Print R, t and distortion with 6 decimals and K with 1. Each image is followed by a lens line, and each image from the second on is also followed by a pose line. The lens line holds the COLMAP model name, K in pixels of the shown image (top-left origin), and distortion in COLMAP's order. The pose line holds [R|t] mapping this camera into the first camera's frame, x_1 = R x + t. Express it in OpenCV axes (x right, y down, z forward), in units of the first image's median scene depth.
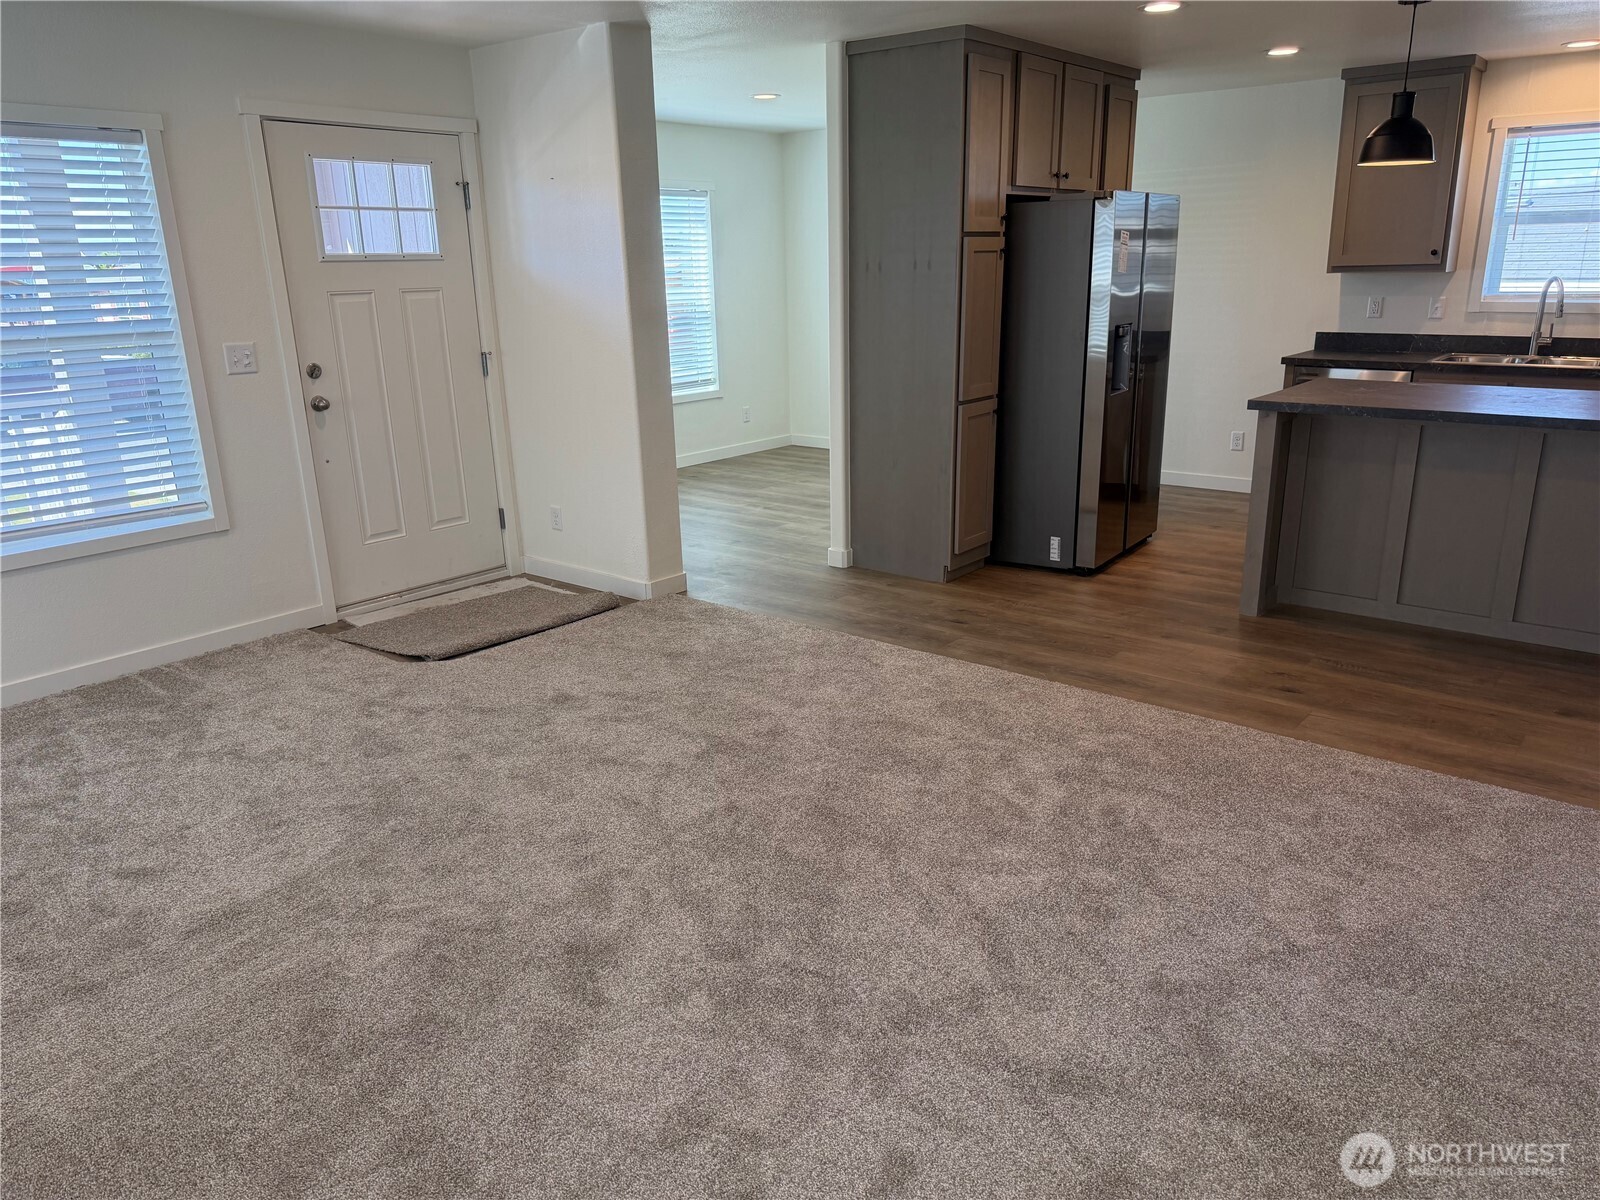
lens RADIAL K [[1127.0, 0, 800.0], [0, 1127.0, 600.0], [0, 0, 1]] dist [0.042388, -0.083245]
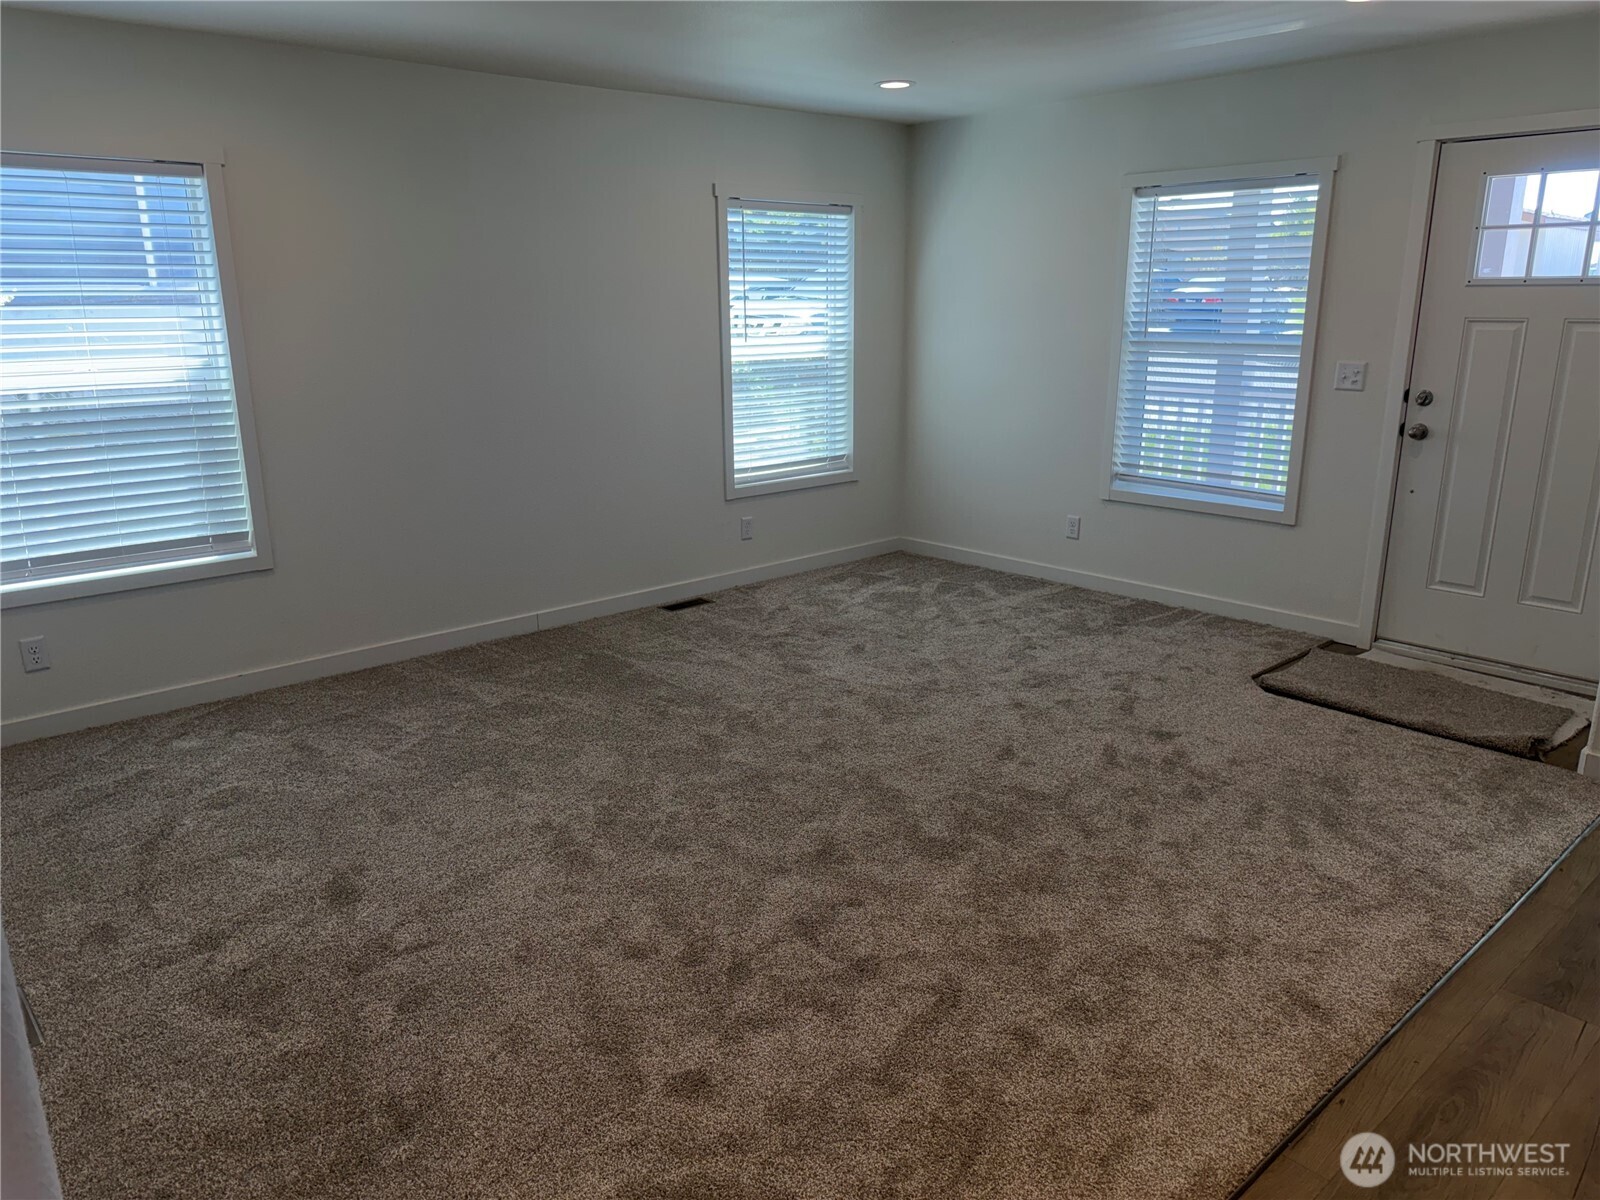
lens RADIAL K [[1127.0, 0, 800.0], [0, 1127.0, 600.0], [0, 0, 1]] dist [0.042388, -0.083245]
pose [[-0.164694, 0.271328, -0.948292, 0.652198], [-0.270975, 0.911981, 0.308000, -0.207672], [0.948393, 0.307689, -0.076675, 0.652111]]
